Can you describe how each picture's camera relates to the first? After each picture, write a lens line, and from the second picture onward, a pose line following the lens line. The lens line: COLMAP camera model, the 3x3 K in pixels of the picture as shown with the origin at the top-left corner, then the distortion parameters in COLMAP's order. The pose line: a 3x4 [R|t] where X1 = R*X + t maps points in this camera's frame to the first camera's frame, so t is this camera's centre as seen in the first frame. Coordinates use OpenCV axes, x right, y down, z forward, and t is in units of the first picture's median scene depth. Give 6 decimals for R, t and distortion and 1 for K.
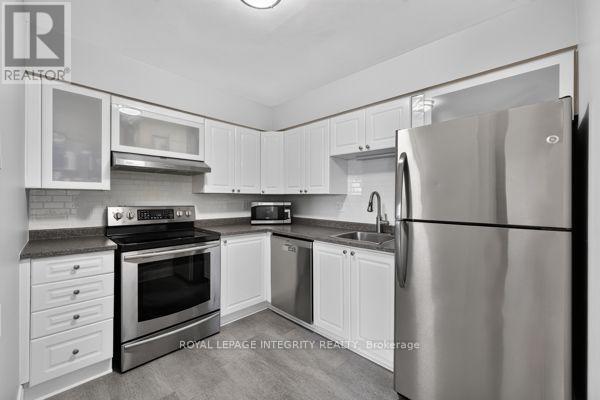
lens RADIAL K [[245.6, 0, 300.4], [0, 245.6, 198.5], [0, 0, 1]] dist [-0.000804, -0.000157]
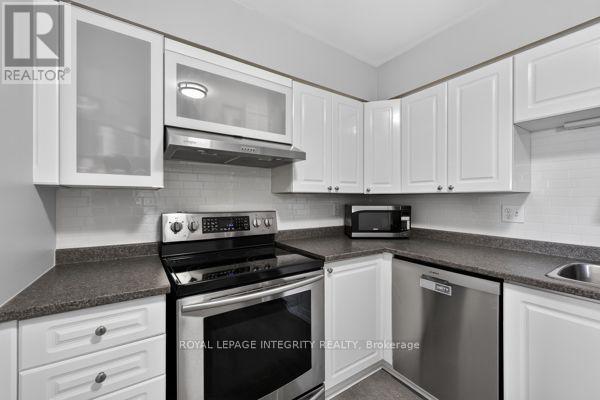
lens RADIAL K [[245.6, 0, 299.6], [0, 245.6, 200.1], [0, 0, 1]] dist [-0.000804, -0.000157]
pose [[0.979231, -0.004481, -0.202700, -0.262655], [0.004432, 0.999990, -0.000693, -0.001072], [0.202701, -0.000220, 0.979241, 0.390197]]
